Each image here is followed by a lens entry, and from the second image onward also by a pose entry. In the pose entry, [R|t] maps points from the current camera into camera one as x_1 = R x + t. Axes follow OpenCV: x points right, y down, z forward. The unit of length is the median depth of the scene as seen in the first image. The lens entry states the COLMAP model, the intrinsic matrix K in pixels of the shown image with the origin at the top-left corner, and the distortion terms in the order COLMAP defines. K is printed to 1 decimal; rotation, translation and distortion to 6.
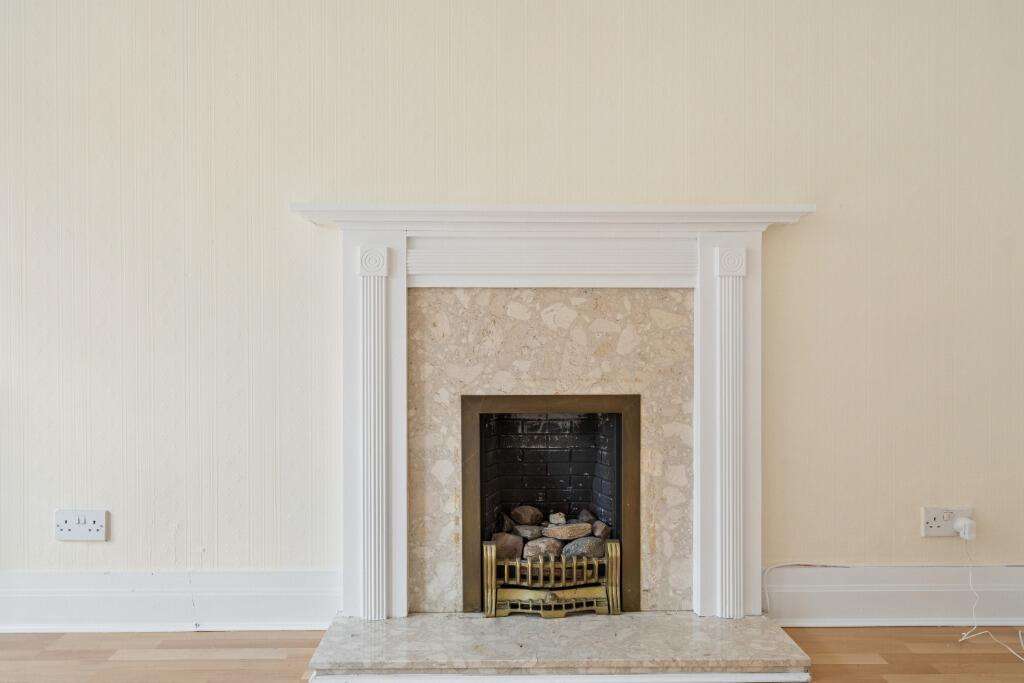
lens RADIAL K [[828.7, 0, 513.8], [0, 828.7, 340.5], [0, 0, 1]] dist [0.011067, -0.000667]
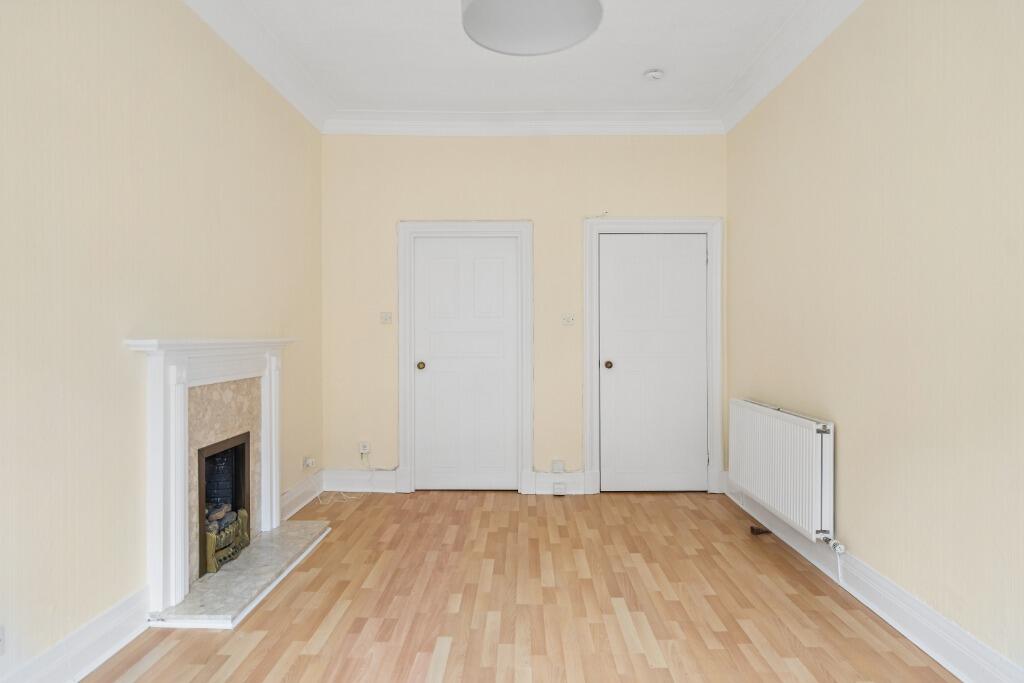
lens RADIAL K [[577.3, 0, 513.3], [0, 577.3, 338.8], [0, 0, 1]] dist [0.017858, -0.007582]
pose [[0.038425, -0.008075, 0.999229, -1.210814], [0.013180, 0.999884, 0.007573, -0.158224], [-0.999175, 0.012879, 0.038527, 0.314040]]
